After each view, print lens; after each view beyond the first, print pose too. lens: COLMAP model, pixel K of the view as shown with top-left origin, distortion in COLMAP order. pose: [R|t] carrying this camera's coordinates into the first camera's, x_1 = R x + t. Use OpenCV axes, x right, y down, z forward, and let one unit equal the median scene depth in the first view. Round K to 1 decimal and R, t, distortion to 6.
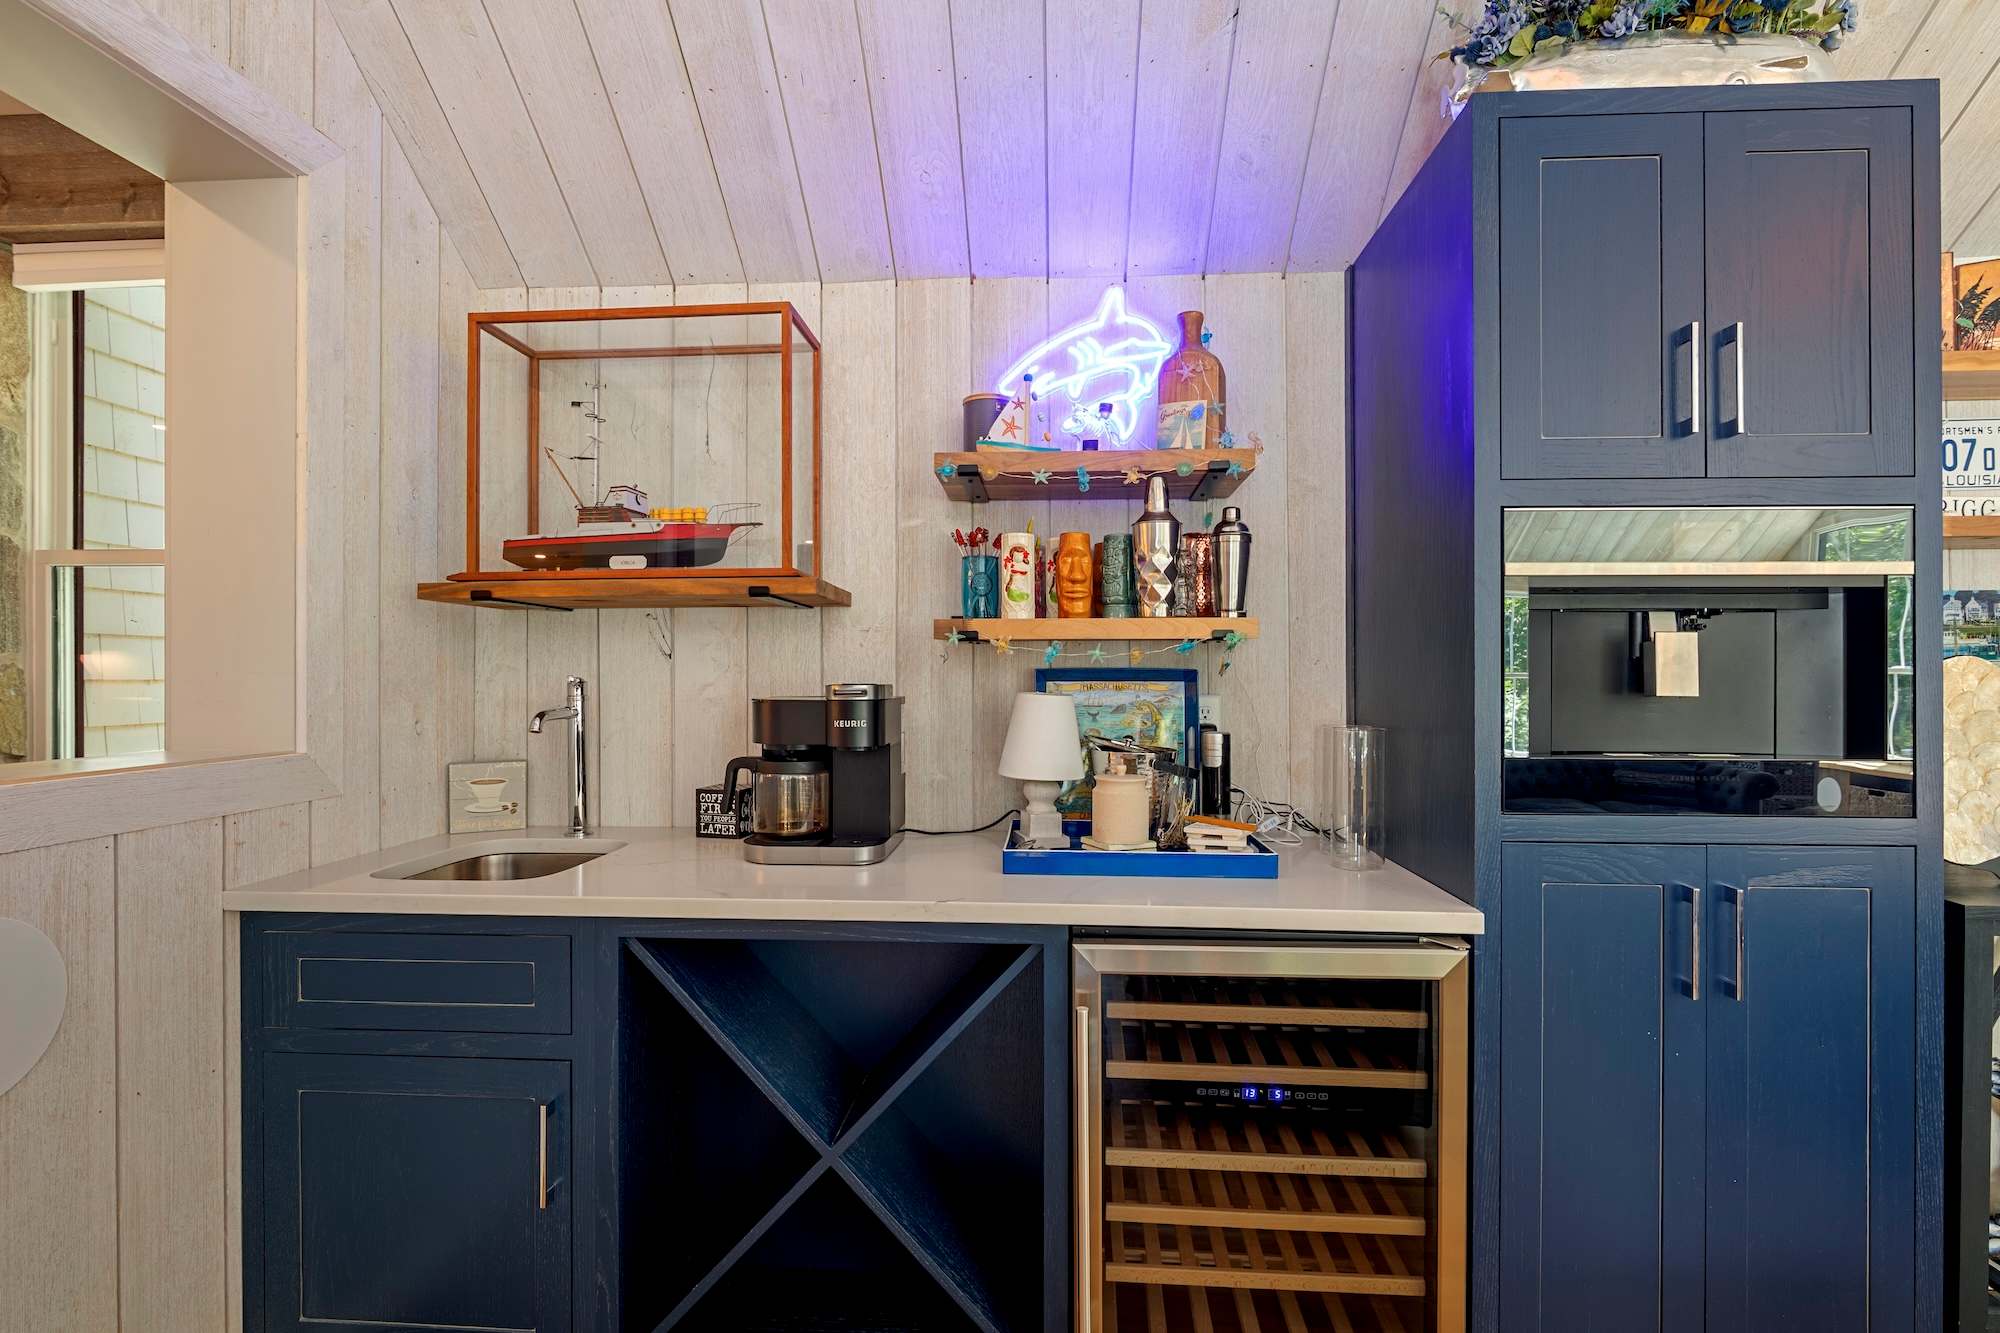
lens RADIAL K [[953.4, 0, 989.3], [0, 953.4, 674.8], [0, 0, 1]] dist [-0.005823, -0.000303]
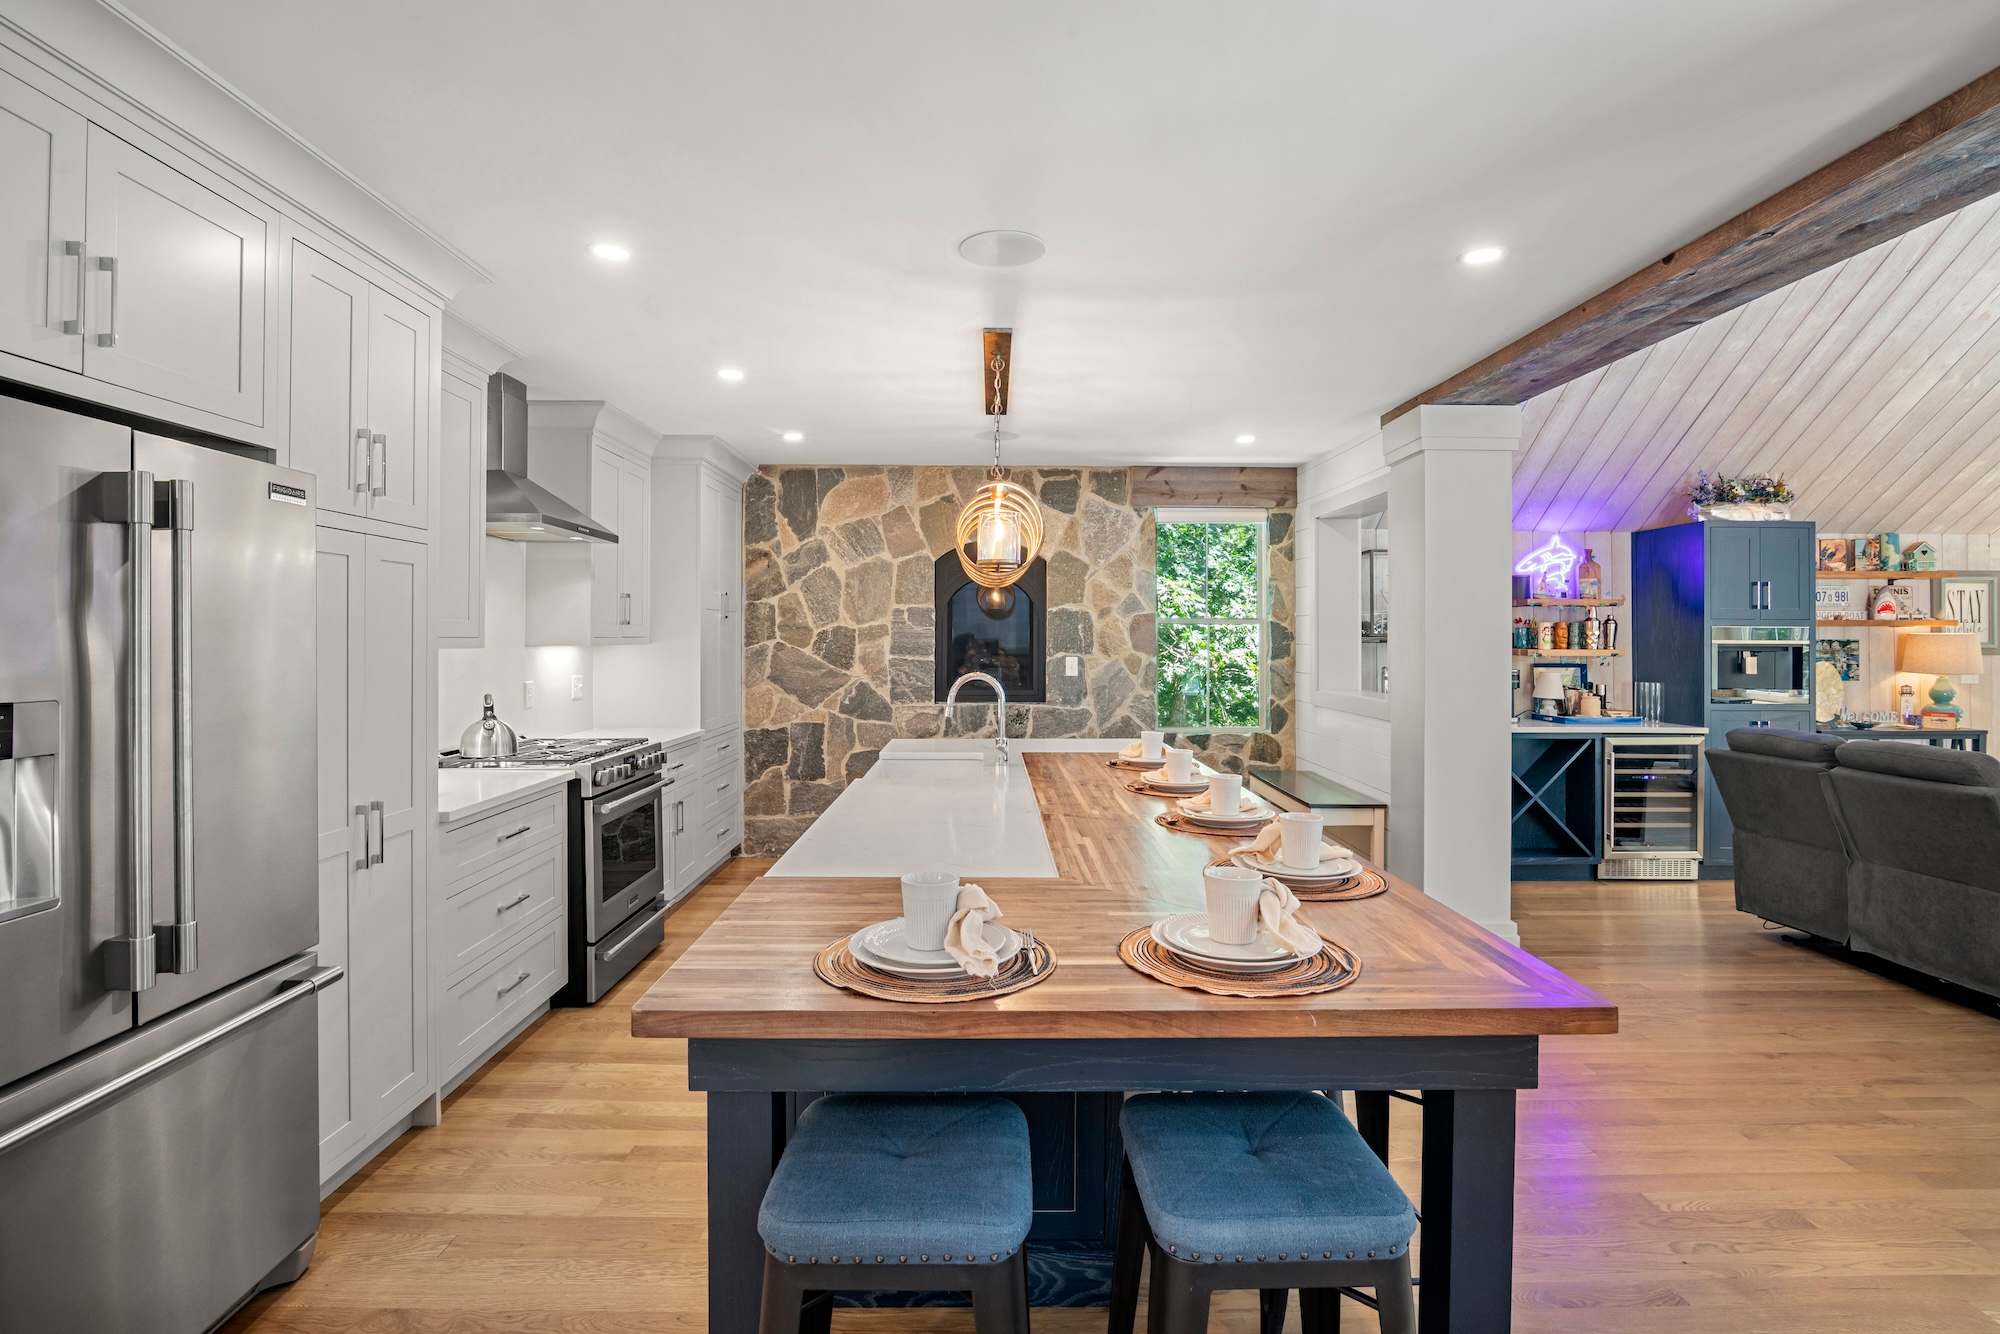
lens RADIAL K [[953.4, 0, 978.4], [0, 953.4, 637.2], [0, 0, 1]] dist [-0.005823, -0.000303]
pose [[0.997822, 0.003174, 0.065881, -2.116241], [-0.002976, 0.999991, -0.003112, -0.083599], [-0.065890, 0.002910, 0.997823, -2.100086]]
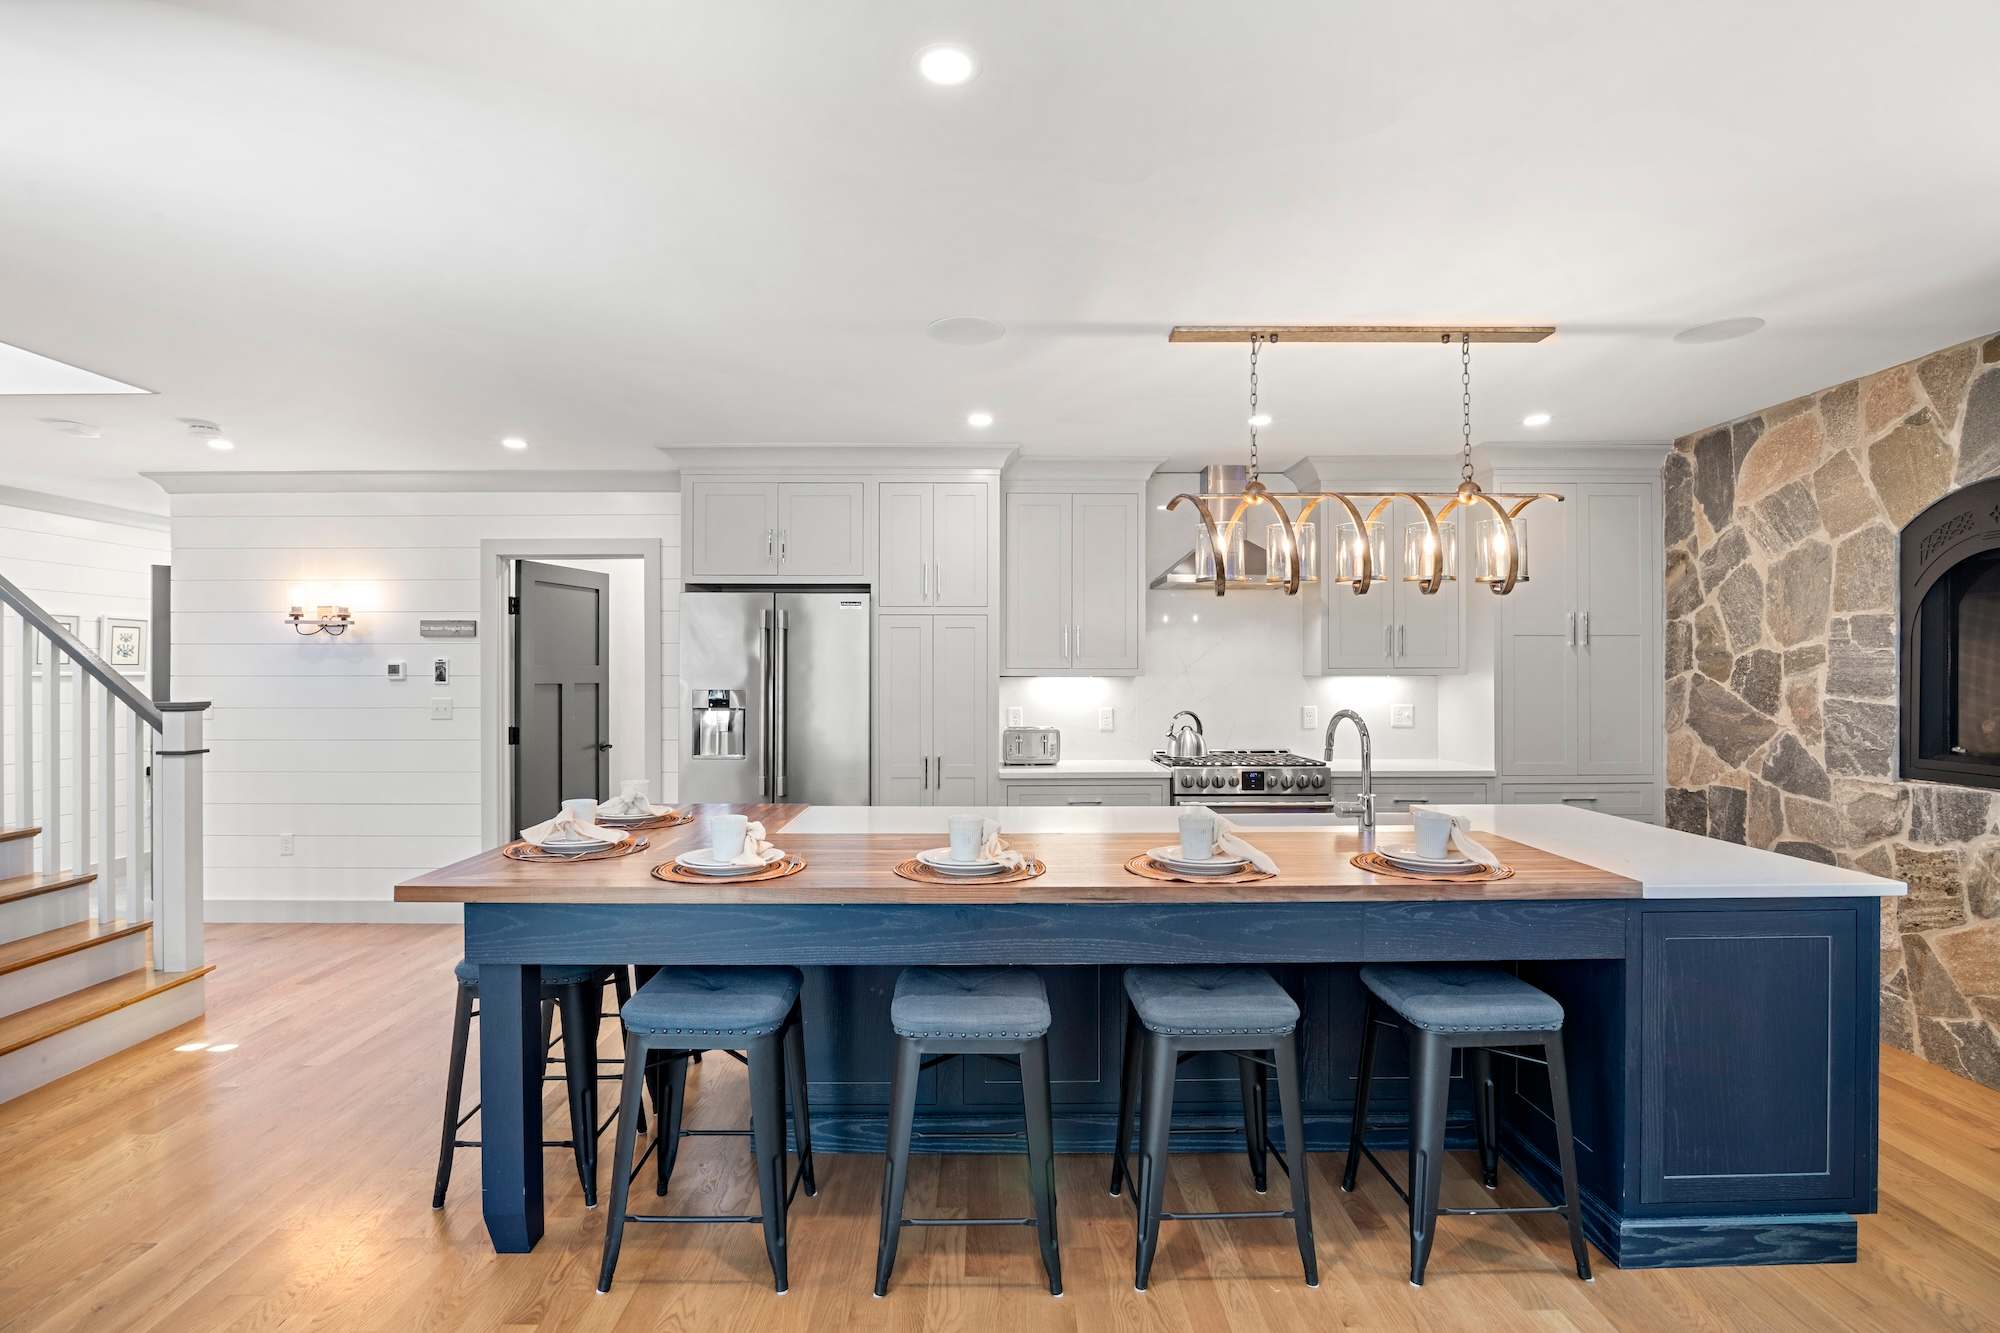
lens RADIAL K [[953.4, 0, 992.8], [0, 953.4, 666.6], [0, 0, 1]] dist [-0.005823, -0.000303]
pose [[0.076046, -0.003664, -0.997098, -0.270730], [-0.000096, 0.999993, -0.003682, -0.082966], [0.997104, 0.000376, 0.076045, -0.710391]]
